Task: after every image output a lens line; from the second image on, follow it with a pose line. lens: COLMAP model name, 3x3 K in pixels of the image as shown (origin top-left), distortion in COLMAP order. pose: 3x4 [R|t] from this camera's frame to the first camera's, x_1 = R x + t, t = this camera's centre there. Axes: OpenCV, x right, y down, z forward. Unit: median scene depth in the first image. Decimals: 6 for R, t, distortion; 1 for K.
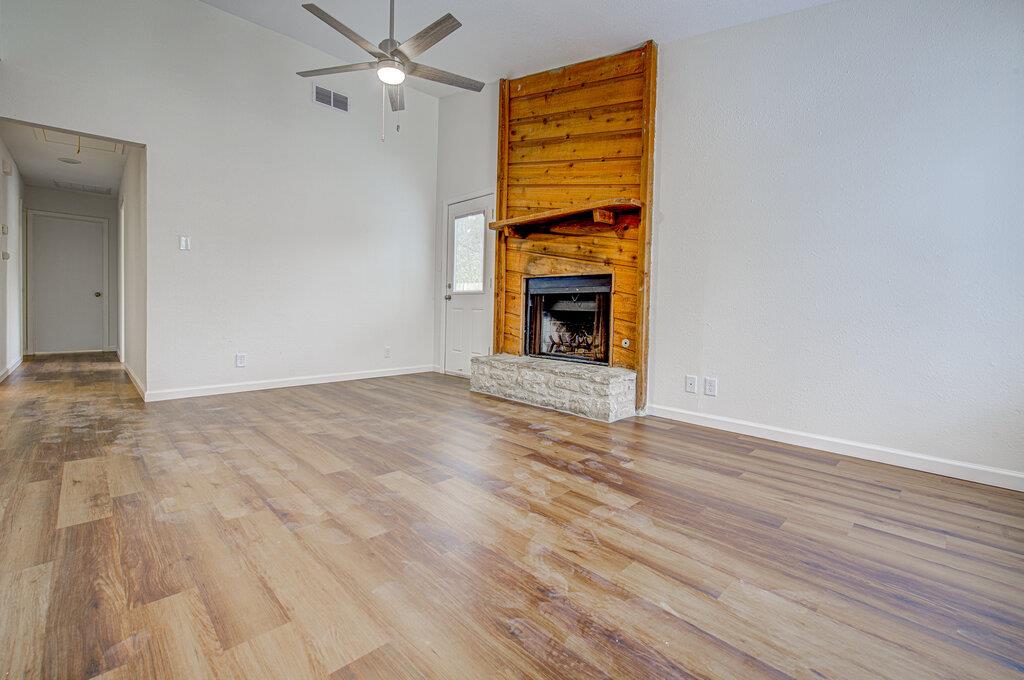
lens RADIAL K [[443.7, 0, 494.7], [0, 443.7, 323.2], [0, 0, 1]] dist [0.009861, -0.000290]
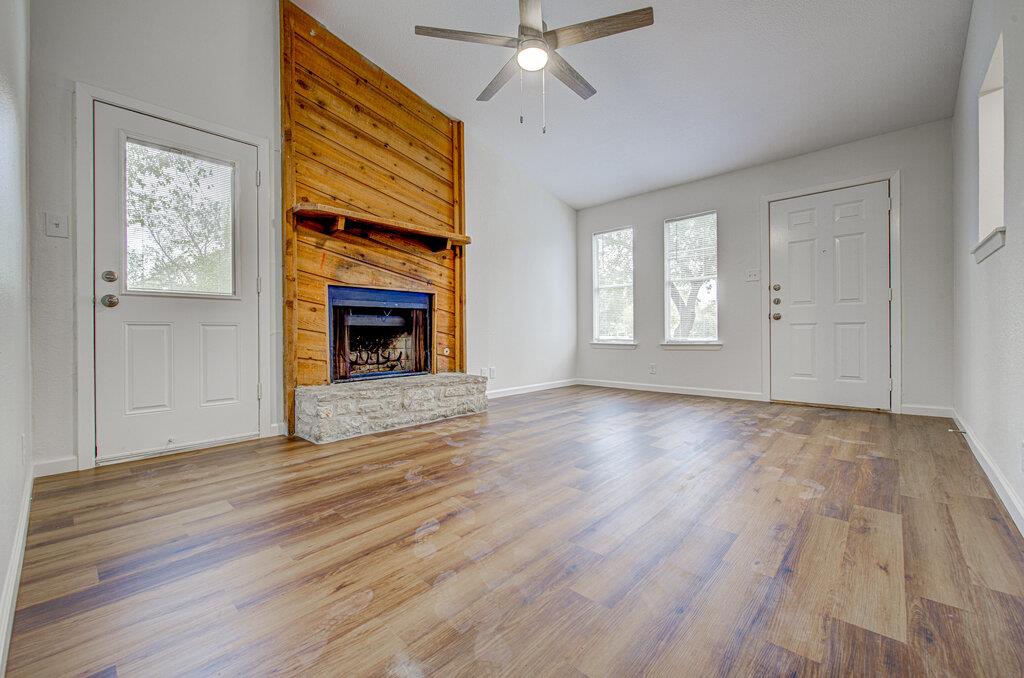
lens RADIAL K [[411.3, 0, 515.9], [0, 411.3, 334.5], [0, 0, 1]] dist [0.002713, -0.000058]
pose [[-0.085708, -0.029365, 0.995888, -0.863392], [0.033988, 0.998898, 0.032379, -0.032927], [-0.995740, 0.036624, -0.084615, 0.919246]]
